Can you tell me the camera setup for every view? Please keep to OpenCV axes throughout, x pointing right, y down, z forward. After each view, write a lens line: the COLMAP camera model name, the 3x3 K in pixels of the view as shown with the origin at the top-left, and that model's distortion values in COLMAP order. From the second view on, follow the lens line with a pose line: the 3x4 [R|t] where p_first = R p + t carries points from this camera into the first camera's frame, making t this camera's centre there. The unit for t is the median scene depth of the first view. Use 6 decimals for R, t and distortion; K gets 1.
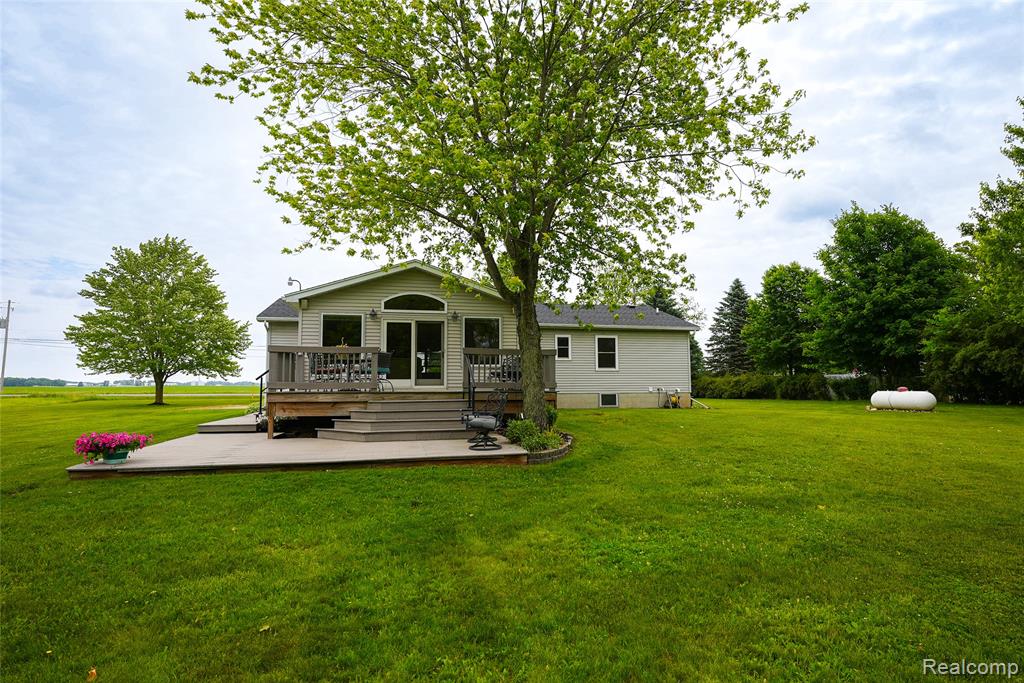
lens RADIAL K [[534.0, 0, 512.0], [0, 534.0, 341.5], [0, 0, 1]] dist [0.026890, 0.000176]
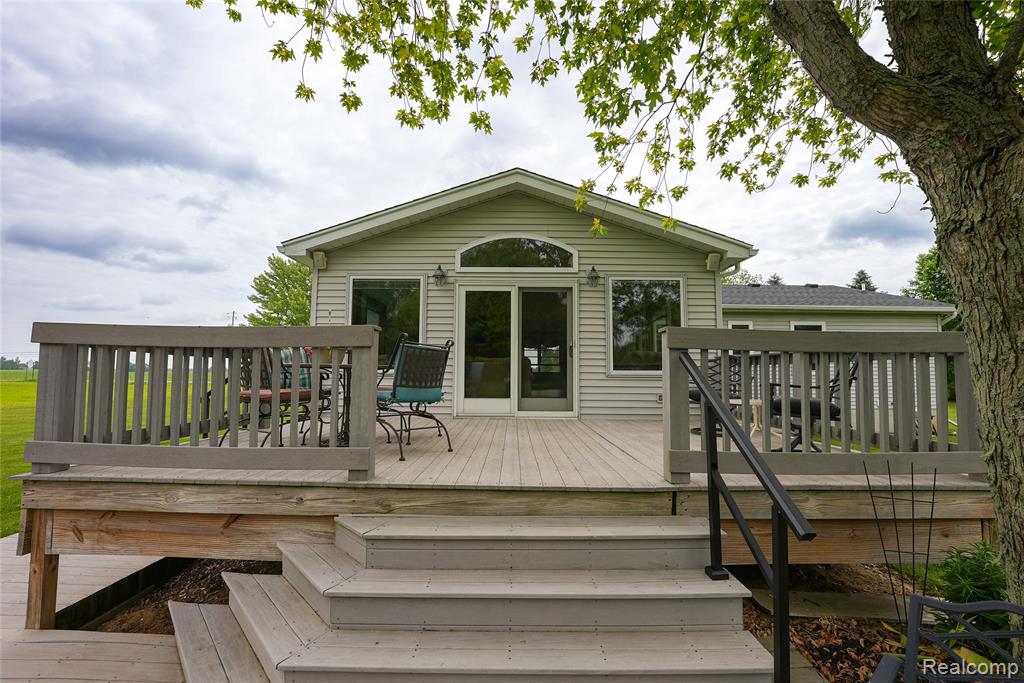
lens RADIAL K [[420.6, 0, 512.0], [0, 420.6, 341.5], [0, 0, 1]] dist [-0.021760, 0.000486]
pose [[0.974362, -0.005445, -0.224922, -0.093296], [0.006312, 0.999975, 0.003136, 0.013163], [0.224899, -0.004476, 0.974372, 0.592657]]
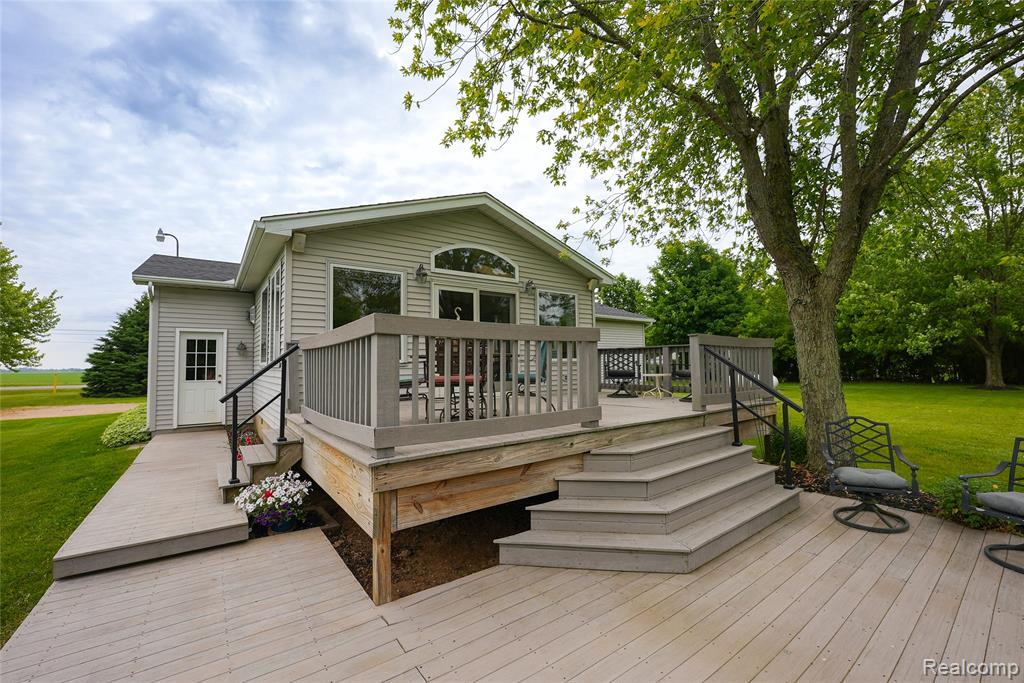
lens RADIAL K [[420.6, 0, 512.0], [0, 420.6, 341.5], [0, 0, 1]] dist [-0.021760, 0.000486]
pose [[0.912818, 0.013400, 0.408148, -0.344641], [-0.022835, 0.999573, 0.018252, 0.011655], [-0.407729, -0.025981, 0.912733, 0.525502]]
